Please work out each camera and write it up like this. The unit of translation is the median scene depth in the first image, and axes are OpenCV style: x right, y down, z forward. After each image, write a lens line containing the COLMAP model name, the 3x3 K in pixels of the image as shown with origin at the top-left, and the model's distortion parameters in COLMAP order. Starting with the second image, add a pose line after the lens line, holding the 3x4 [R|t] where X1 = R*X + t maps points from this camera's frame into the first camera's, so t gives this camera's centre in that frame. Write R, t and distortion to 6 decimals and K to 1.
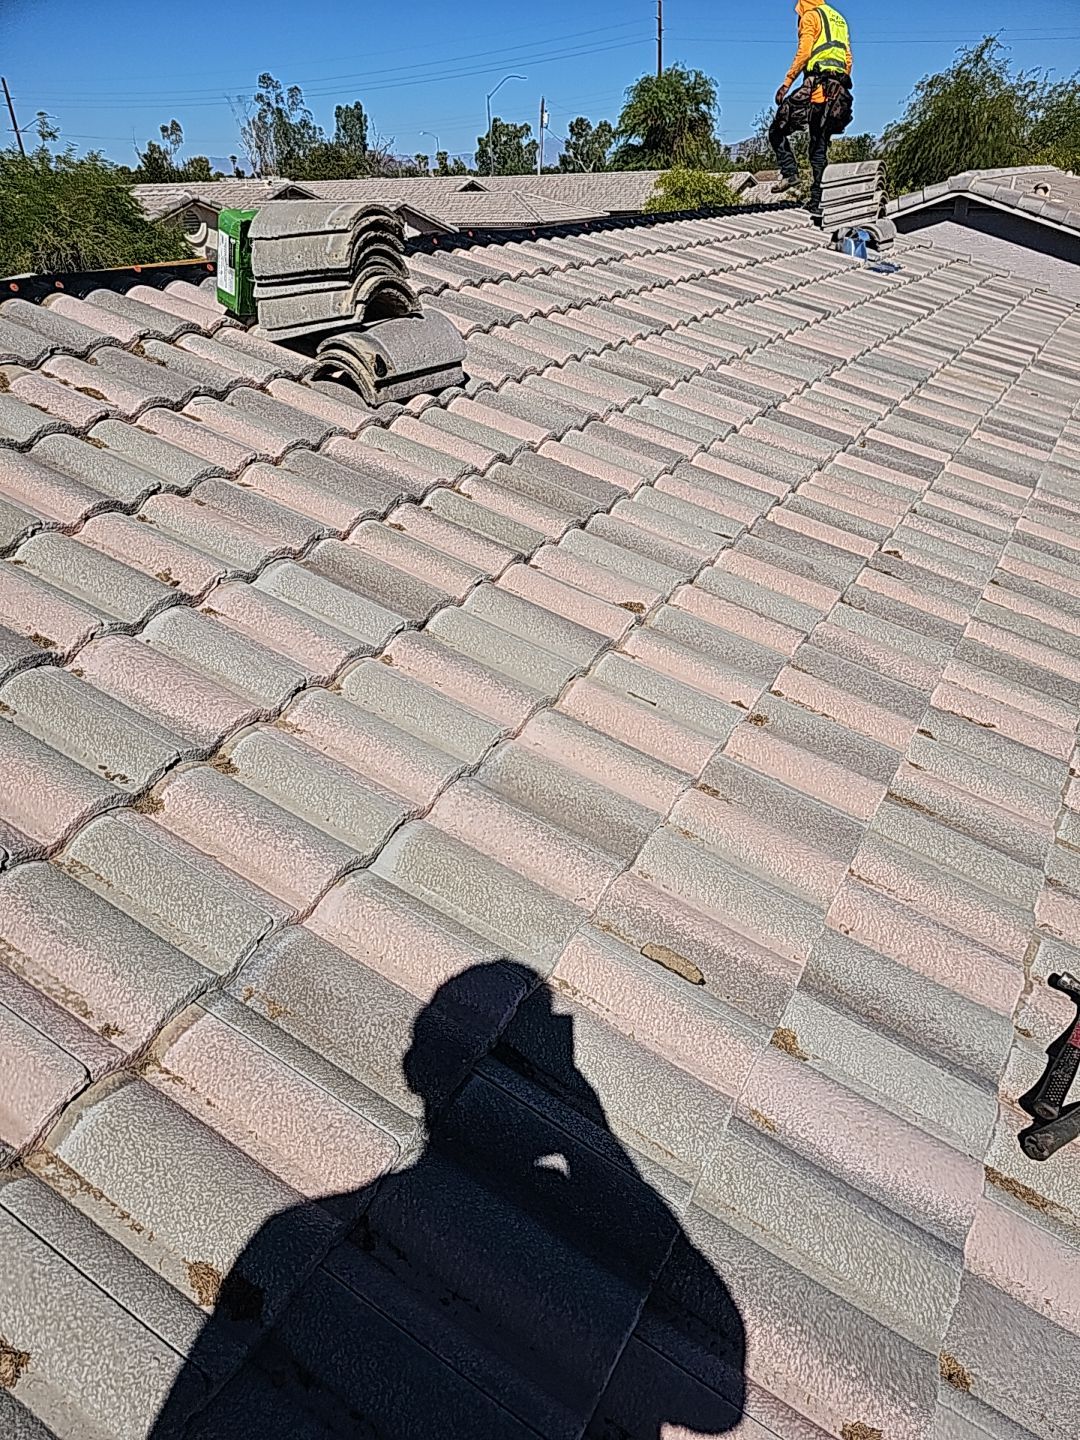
lens RADIAL K [[962.0, 0, 560.7], [0, 962.0, 720.8], [0, 0, 1]] dist [0.049209, -0.039836]
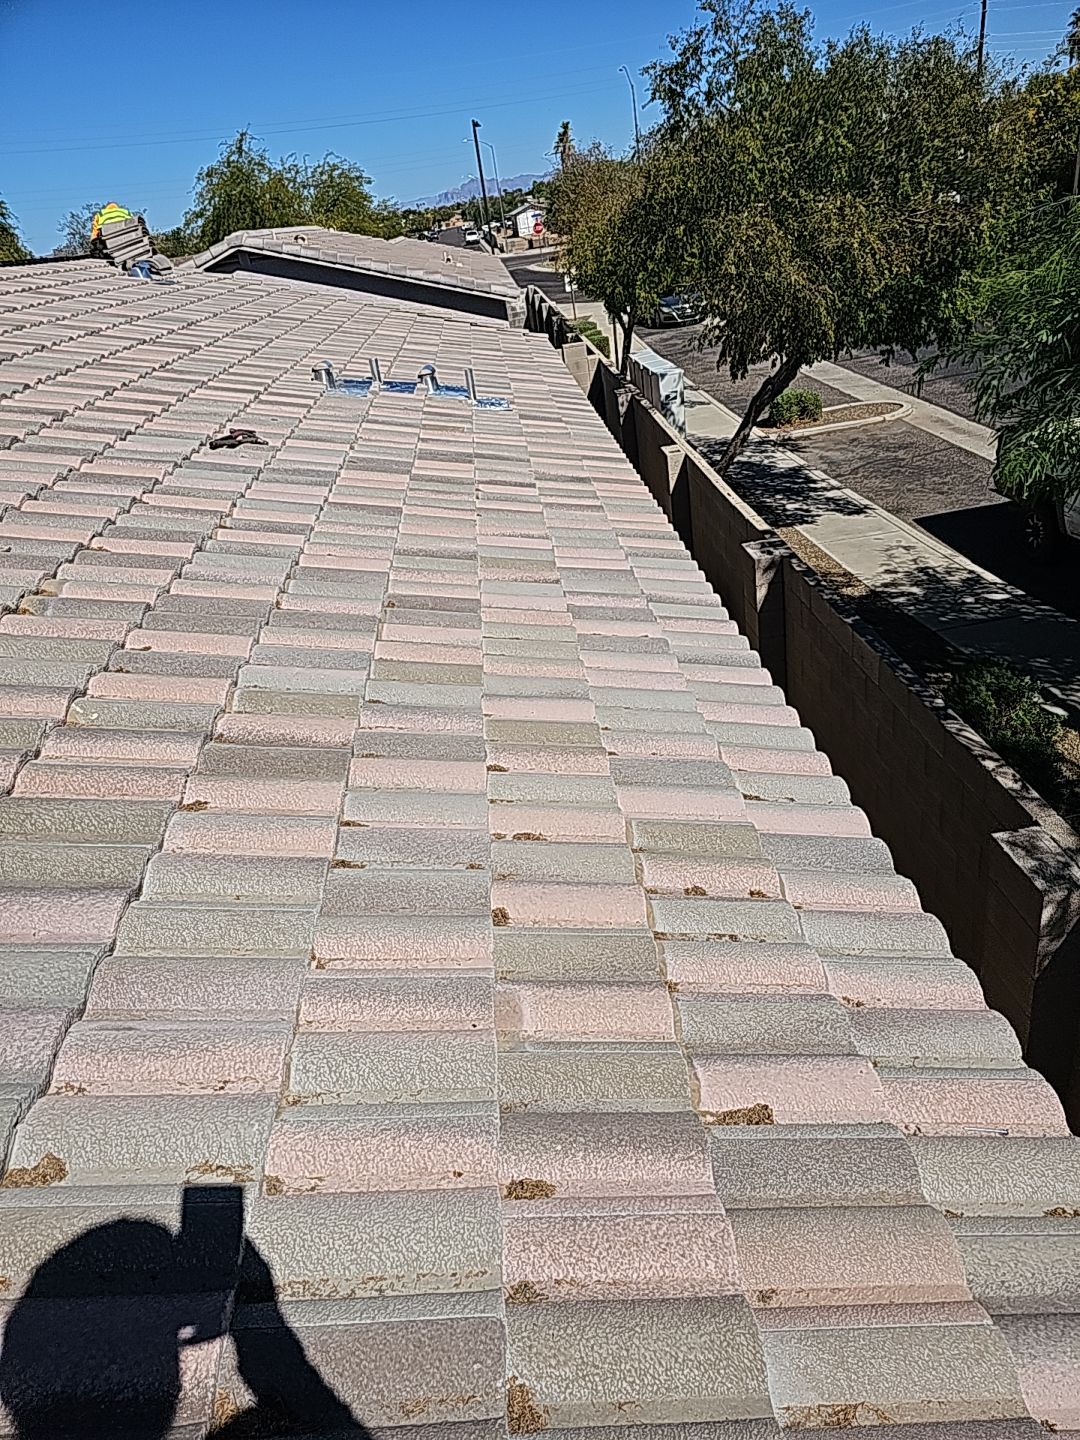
lens RADIAL K [[962.0, 0, 560.7], [0, 962.0, 720.8], [0, 0, 1]] dist [0.049209, -0.039836]
pose [[0.822614, -0.346076, 0.451151, -0.011646], [0.377089, 0.925899, 0.022681, 0.054182], [-0.425569, 0.151466, 0.892160, -0.075111]]
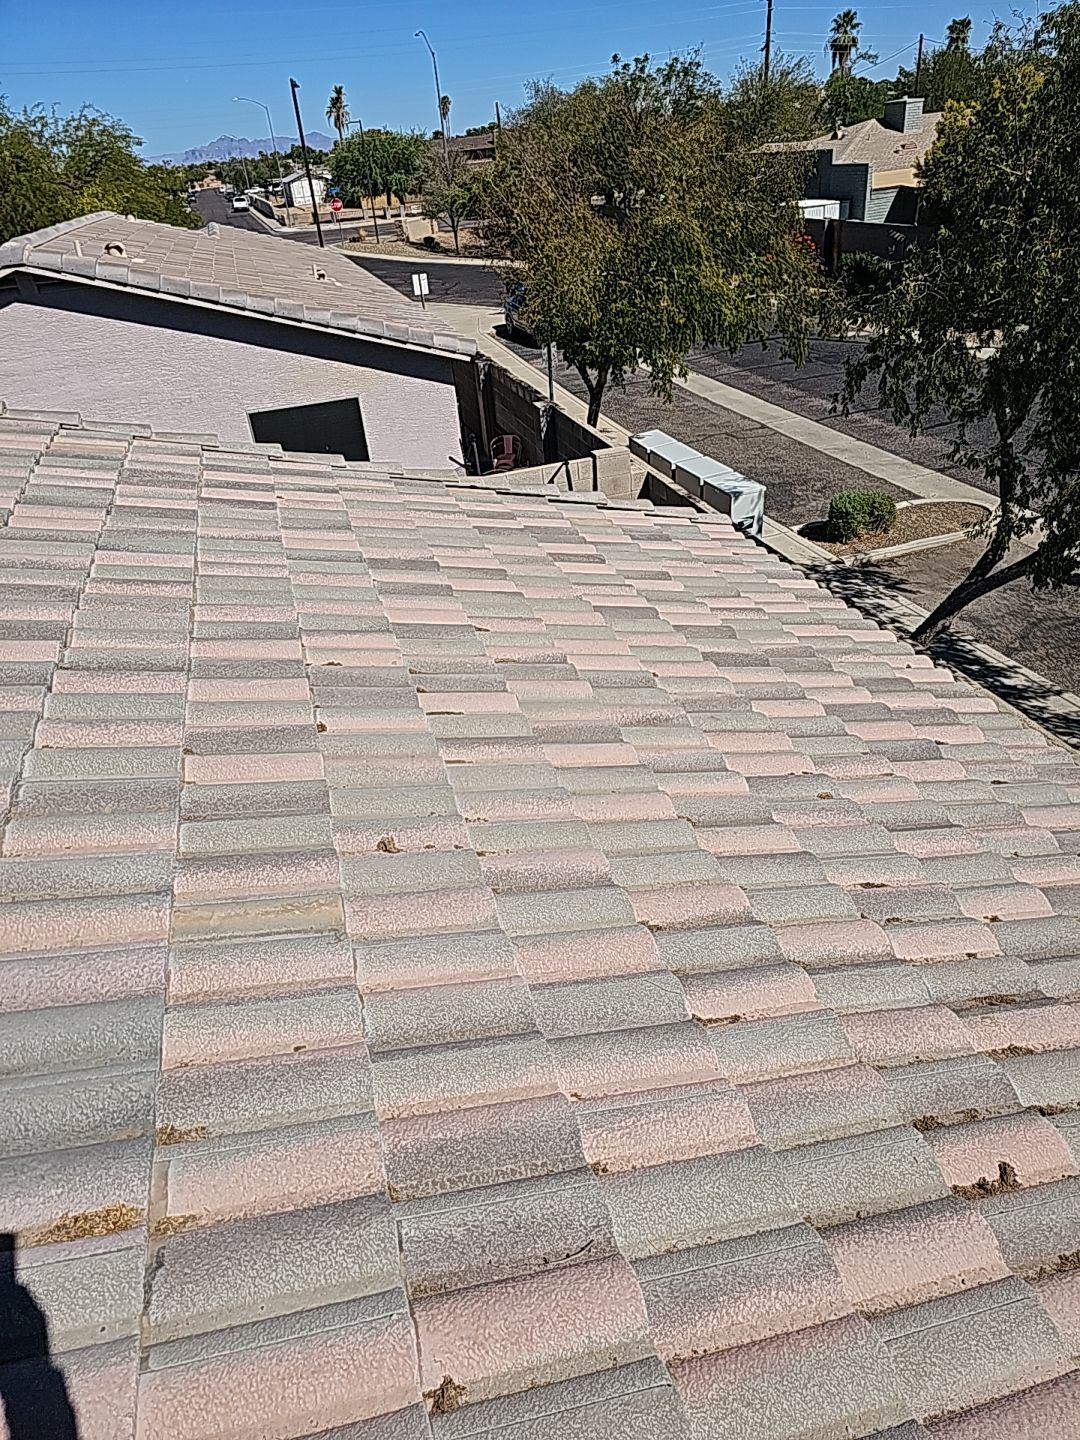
lens RADIAL K [[951.5, 0, 541.2], [0, 951.5, 693.3], [0, 0, 1]] dist [0.042477, -0.037933]
pose [[0.693970, -0.388892, 0.605945, 0.034165], [0.411033, 0.904953, 0.110051, -0.048376], [-0.591150, 0.172691, 0.787858, 0.069117]]
